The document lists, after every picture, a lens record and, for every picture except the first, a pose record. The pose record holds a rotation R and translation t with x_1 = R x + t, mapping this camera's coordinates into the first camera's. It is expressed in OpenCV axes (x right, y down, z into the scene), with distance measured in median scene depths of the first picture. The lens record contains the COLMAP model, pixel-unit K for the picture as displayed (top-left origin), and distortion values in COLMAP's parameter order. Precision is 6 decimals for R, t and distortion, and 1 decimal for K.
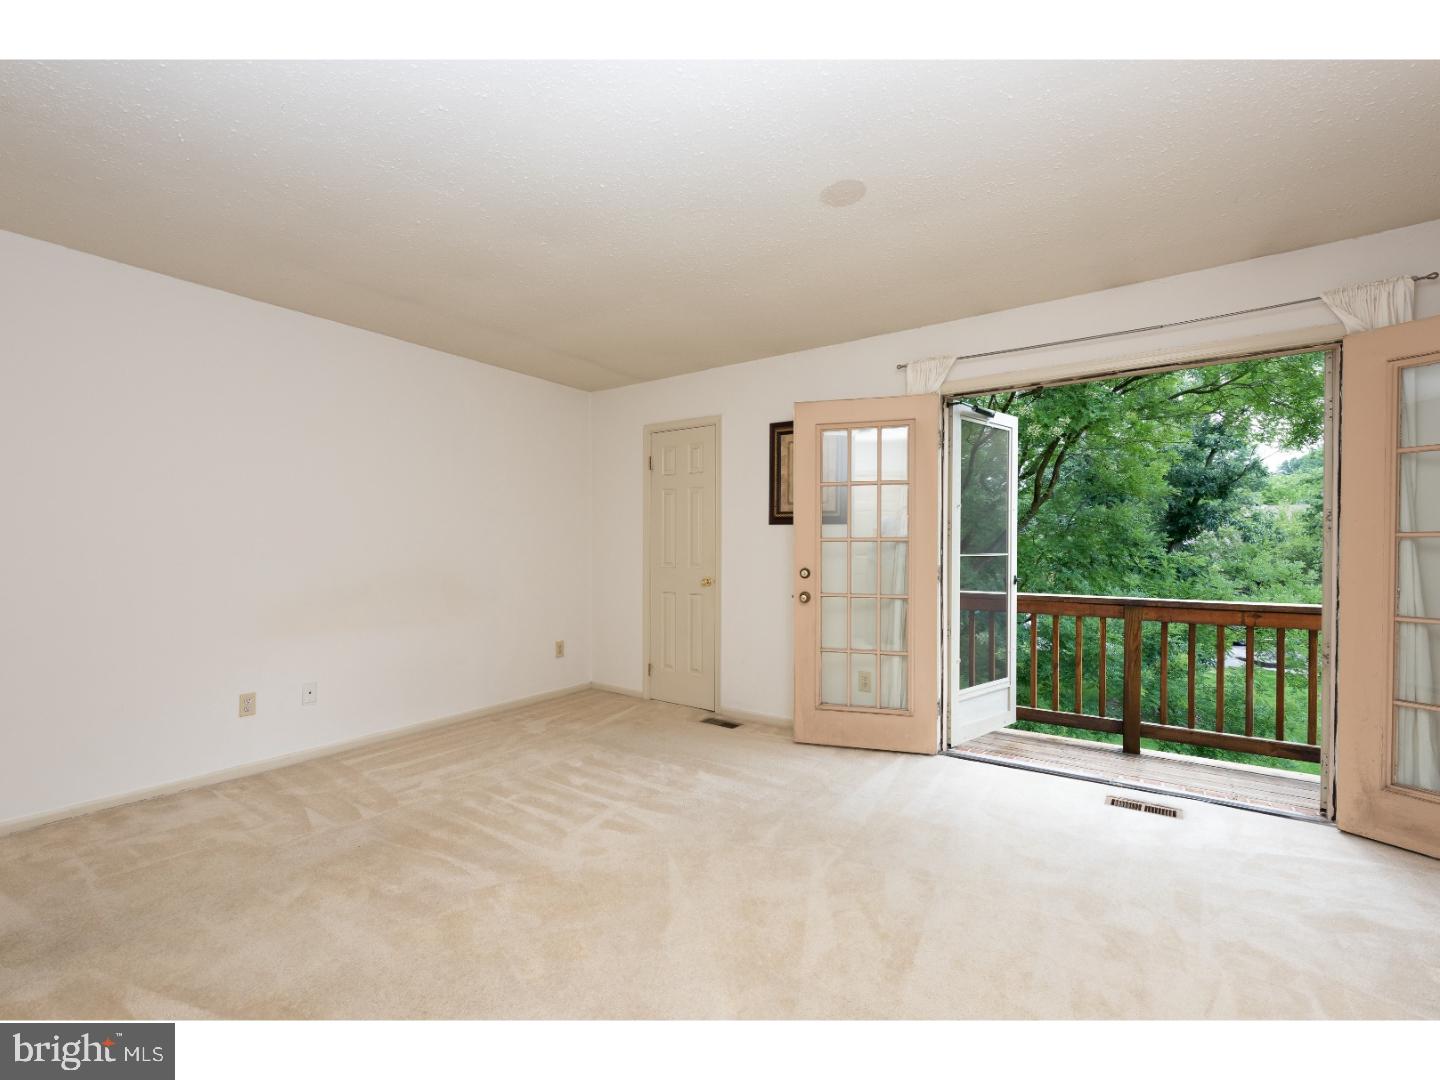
lens RADIAL K [[652.8, 0, 723.4], [0, 652.8, 547.4], [0, 0, 1]] dist [0.001037, -0.000027]
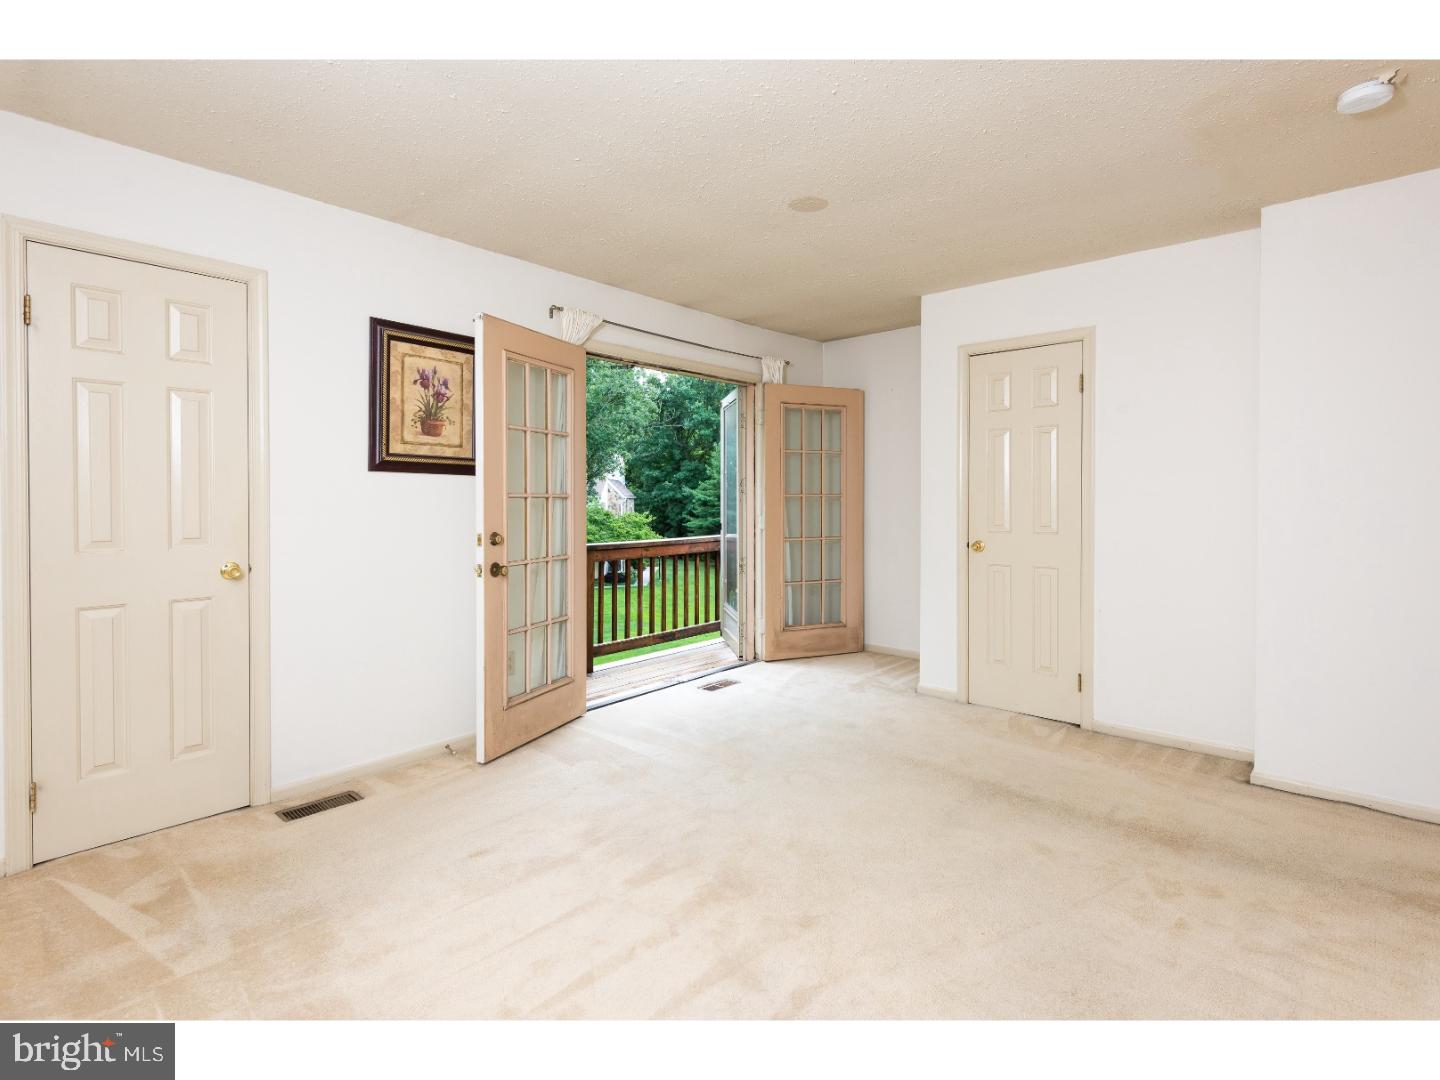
lens RADIAL K [[751.7, 0, 723.5], [0, 751.7, 502.9], [0, 0, 1]] dist [-0.002153, 0.000200]
pose [[0.055812, -0.010137, 0.998390, -0.754372], [-0.002401, 0.999944, 0.010287, -0.013333], [-0.998438, -0.002972, 0.055785, 0.687464]]
